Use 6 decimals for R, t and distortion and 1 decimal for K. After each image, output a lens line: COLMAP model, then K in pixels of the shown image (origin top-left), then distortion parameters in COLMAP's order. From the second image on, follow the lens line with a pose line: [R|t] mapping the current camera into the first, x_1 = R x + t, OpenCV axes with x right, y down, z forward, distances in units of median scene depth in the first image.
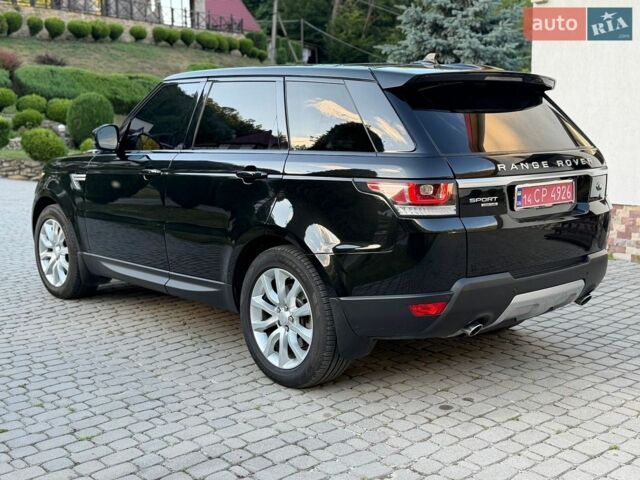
lens RADIAL K [[781.8, 0, 320.0], [0, 781.8, 240.0], [0, 0, 1]] dist [0.213723, -0.533836]
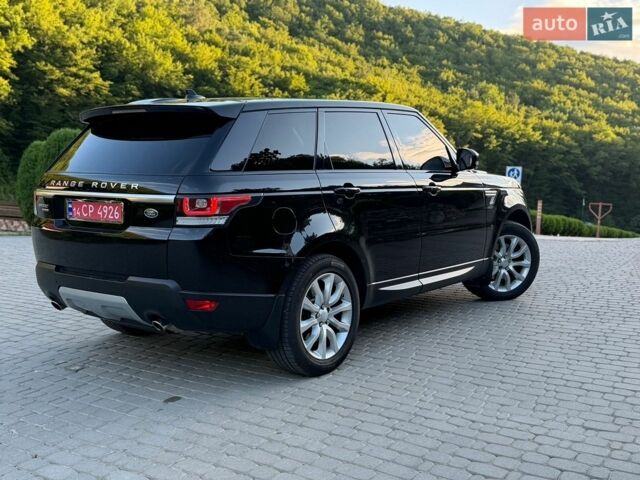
lens RADIAL K [[722.9, 0, 320.0], [0, 722.9, 240.0], [0, 0, 1]] dist [0.224965, -0.518595]
pose [[0.188012, 0.118032, -0.975049, 1.381663], [-0.138812, 0.985981, 0.092589, -0.158730], [0.972308, 0.117941, 0.201761, 1.098393]]
